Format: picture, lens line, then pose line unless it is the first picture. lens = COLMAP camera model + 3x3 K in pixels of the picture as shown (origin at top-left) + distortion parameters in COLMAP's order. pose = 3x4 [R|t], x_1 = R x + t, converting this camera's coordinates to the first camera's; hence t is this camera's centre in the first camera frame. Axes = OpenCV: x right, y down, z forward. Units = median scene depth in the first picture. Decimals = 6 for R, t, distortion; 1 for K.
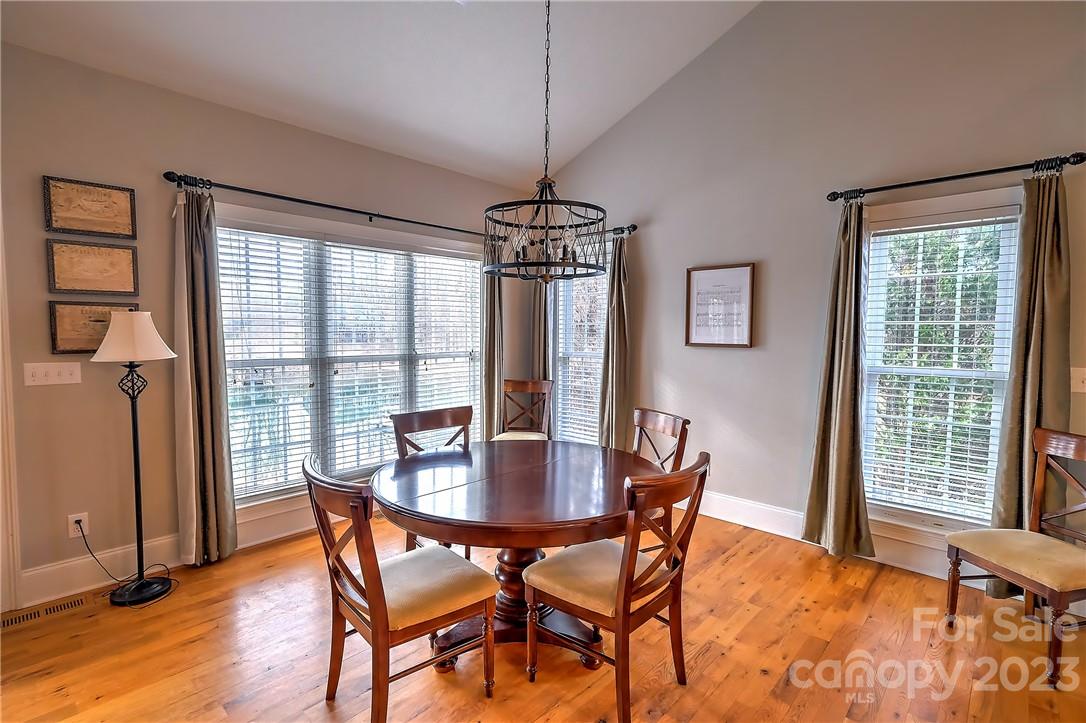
lens RADIAL K [[510.2, 0, 558.7], [0, 510.2, 360.8], [0, 0, 1]] dist [-0.000150, 0.000163]
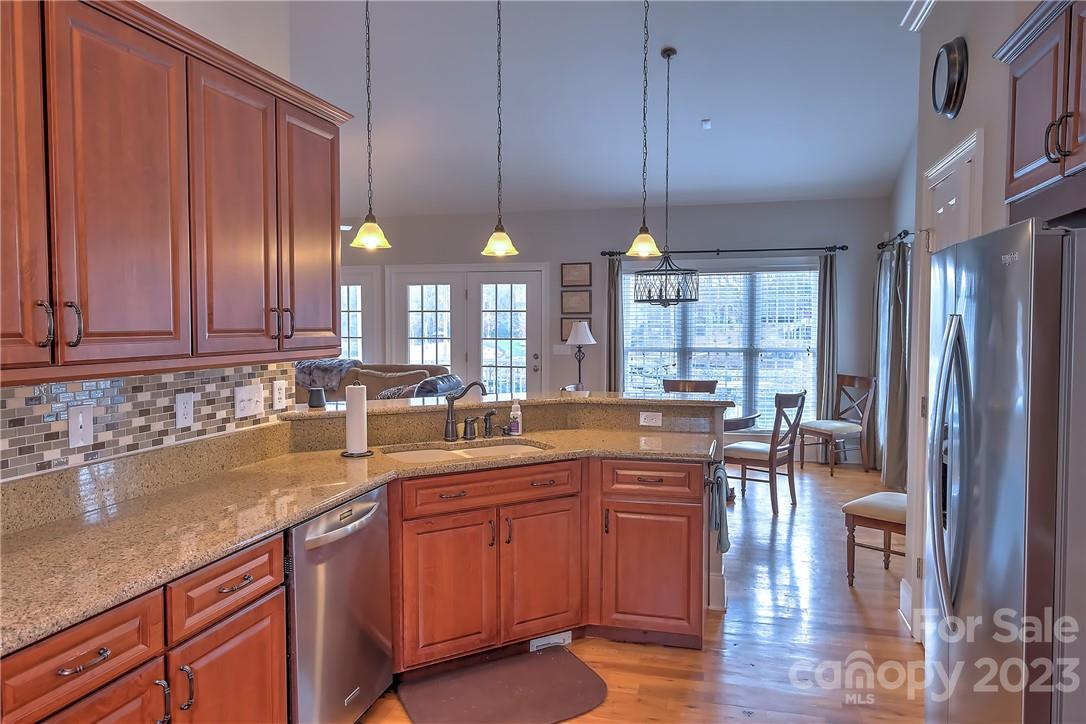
lens RADIAL K [[724.8, 0, 541.2], [0, 724.8, 347.9], [0, 0, 1]] dist [-0.003948, -0.000524]
pose [[0.447302, 0.032733, -0.893784, 1.535222], [-0.046292, 0.998838, 0.013413, -0.018084], [0.893184, 0.035376, 0.448297, -0.432722]]
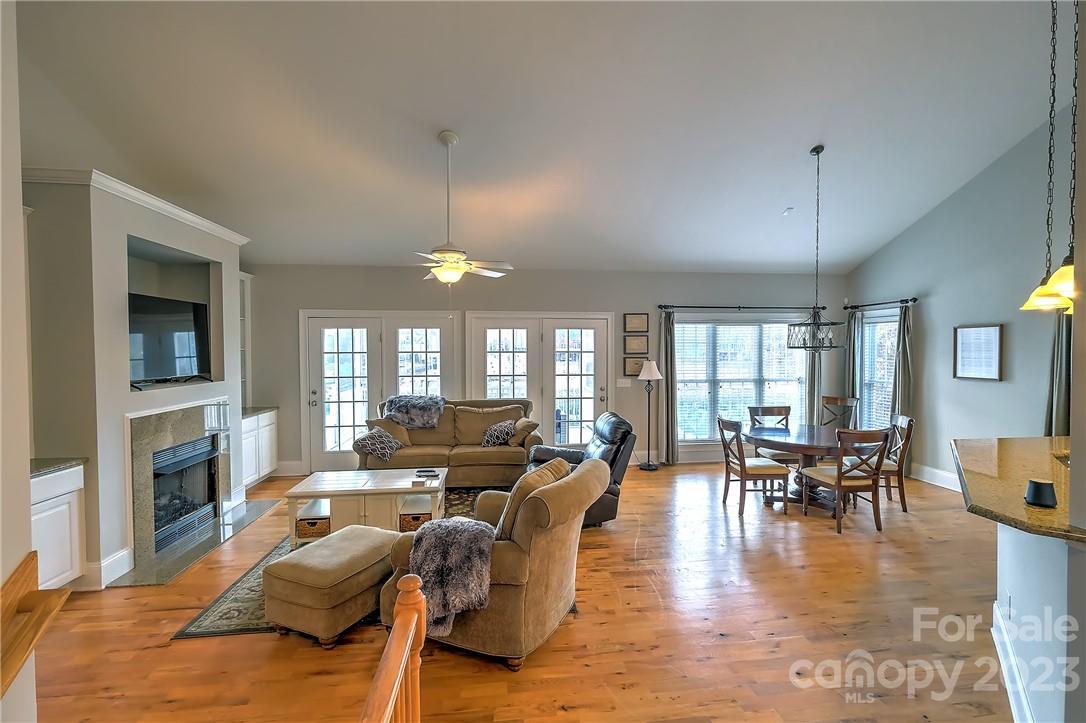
lens RADIAL K [[482.9, 0, 543.0], [0, 482.9, 361.5], [0, 0, 1]] dist [-0.004420, -0.000263]
pose [[0.748887, 0.004348, -0.662684, 0.357545], [-0.028776, 0.999249, -0.025963, -0.009840], [0.662073, 0.038513, 0.748449, -1.066792]]
